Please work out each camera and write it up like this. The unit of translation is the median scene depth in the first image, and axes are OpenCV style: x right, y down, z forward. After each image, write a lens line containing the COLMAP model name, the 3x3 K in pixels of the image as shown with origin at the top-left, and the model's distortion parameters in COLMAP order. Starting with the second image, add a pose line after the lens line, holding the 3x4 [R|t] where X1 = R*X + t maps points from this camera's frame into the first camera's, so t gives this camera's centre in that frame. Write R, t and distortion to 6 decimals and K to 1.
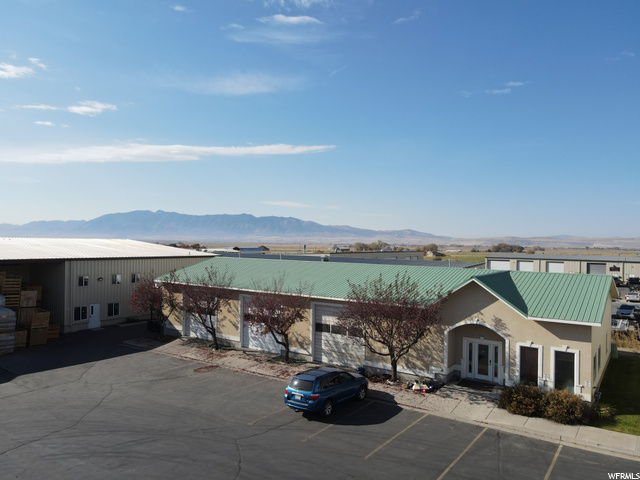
lens RADIAL K [[468.8, 0, 325.4], [0, 468.8, 241.4], [0, 0, 1]] dist [0.004352, 0.011537]
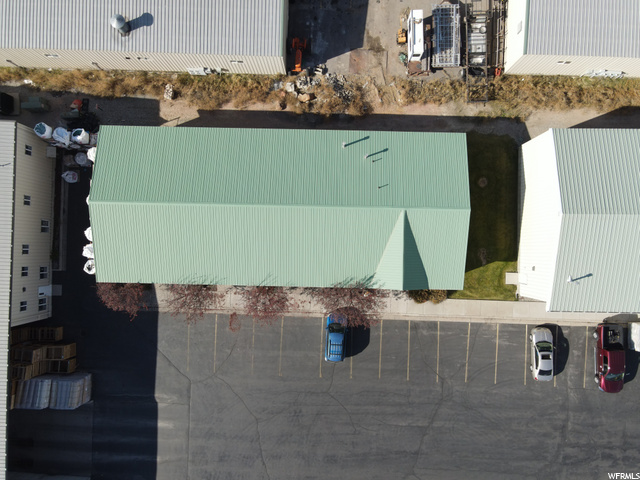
lens RADIAL K [[468.8, 0, 325.5], [0, 468.8, 243.5], [0, 0, 1]] dist [0.004352, 0.011537]
pose [[0.833796, -0.551981, -0.010053, 0.162929], [0.015226, 0.004791, 0.999873, -1.305623], [-0.551863, -0.833843, 0.012399, 1.045171]]
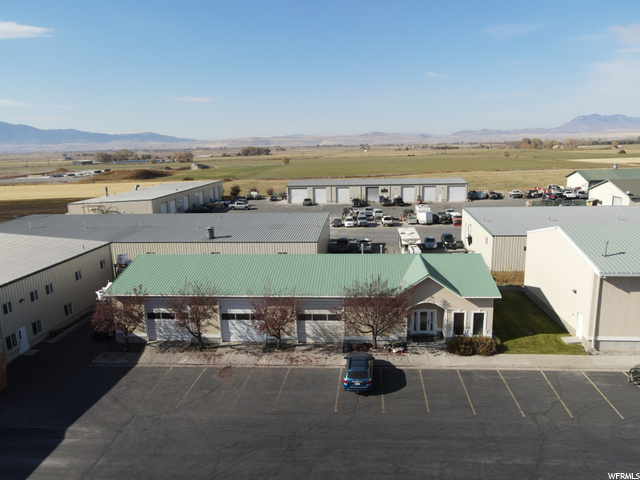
lens RADIAL K [[468.8, 0, 324.5], [0, 468.8, 242.7], [0, 0, 1]] dist [0.004352, 0.011537]
pose [[0.864790, -0.138162, 0.482751, -0.575155], [0.035254, 0.975735, 0.216100, -0.302894], [-0.500894, -0.169862, 0.848677, -0.085755]]
